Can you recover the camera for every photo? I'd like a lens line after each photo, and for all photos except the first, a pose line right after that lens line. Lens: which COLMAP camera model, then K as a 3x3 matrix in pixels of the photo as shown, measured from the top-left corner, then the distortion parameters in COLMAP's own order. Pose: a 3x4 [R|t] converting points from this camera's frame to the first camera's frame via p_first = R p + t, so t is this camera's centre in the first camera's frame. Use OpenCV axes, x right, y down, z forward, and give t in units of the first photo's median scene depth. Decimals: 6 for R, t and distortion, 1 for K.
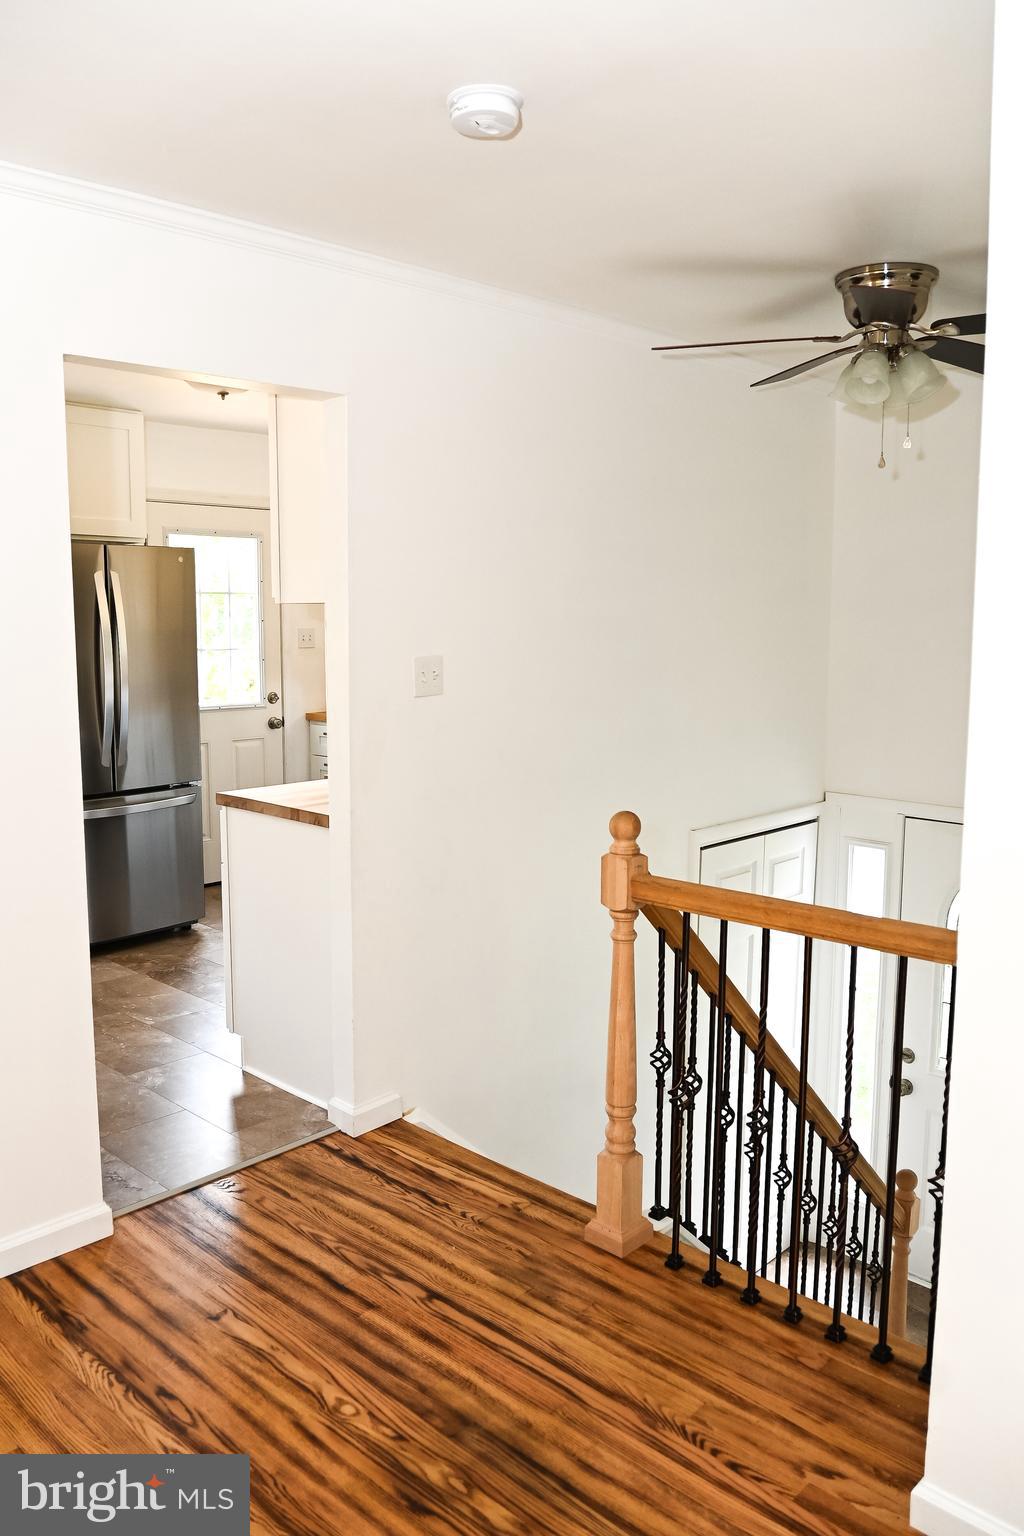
lens RADIAL K [[1211.5, 0, 509.3], [0, 1211.5, 771.0], [0, 0, 1]] dist [0.005570, -0.003509]
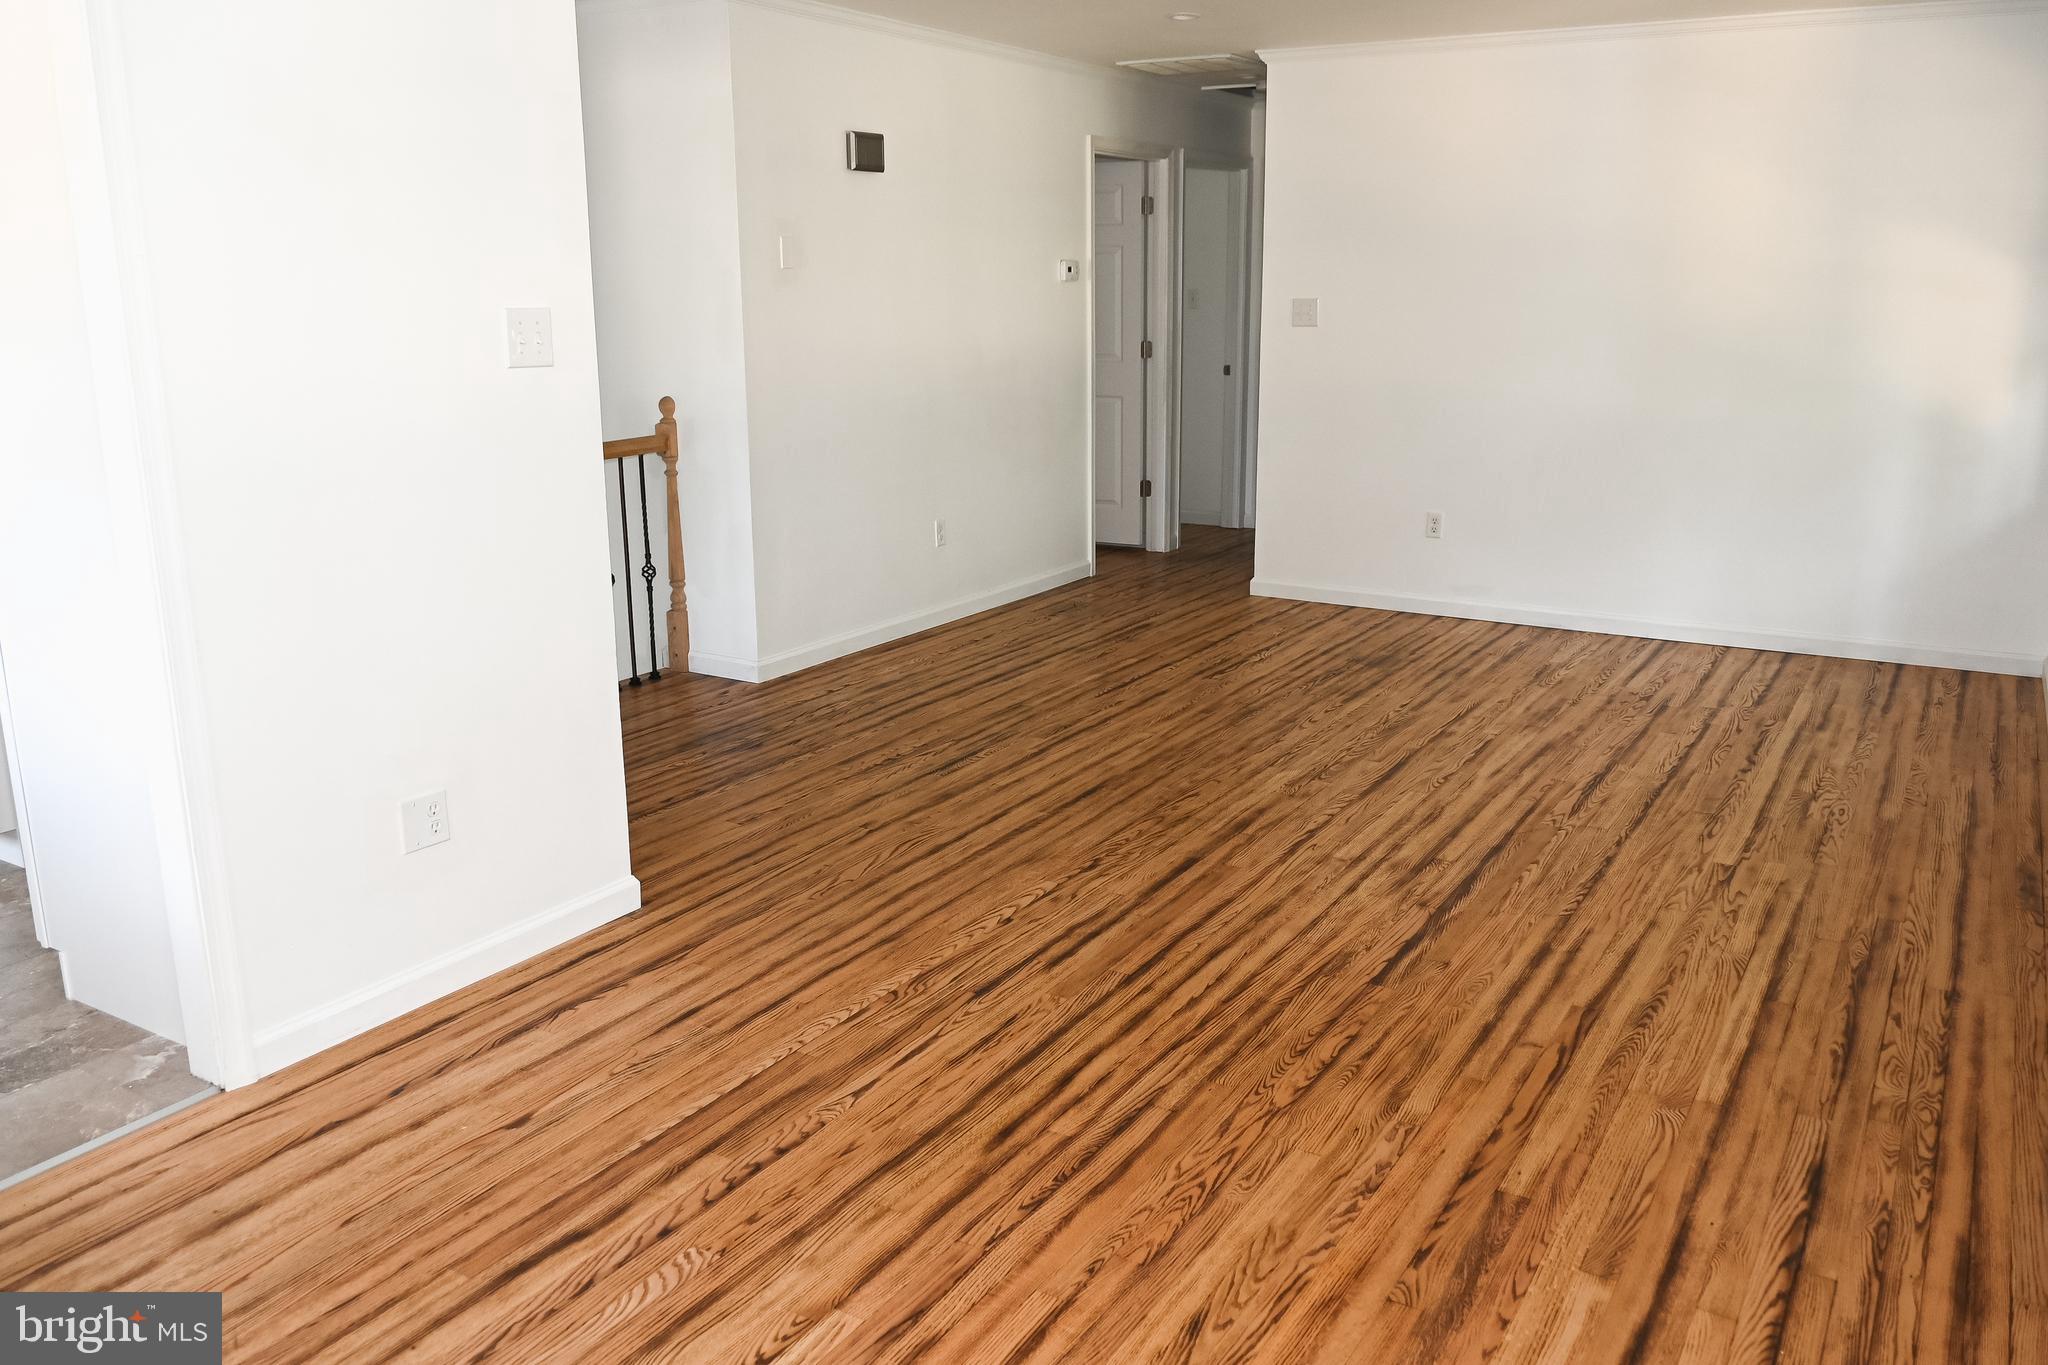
lens RADIAL K [[1615.3, 0, 1023.6], [0, 1615.3, 680.9], [0, 0, 1]] dist [0.005570, -0.003509]
pose [[-0.231080, -0.236042, 0.943868, -2.451125], [0.132274, 0.953495, 0.270833, -0.139050], [-0.963901, 0.187433, -0.189111, 0.983054]]
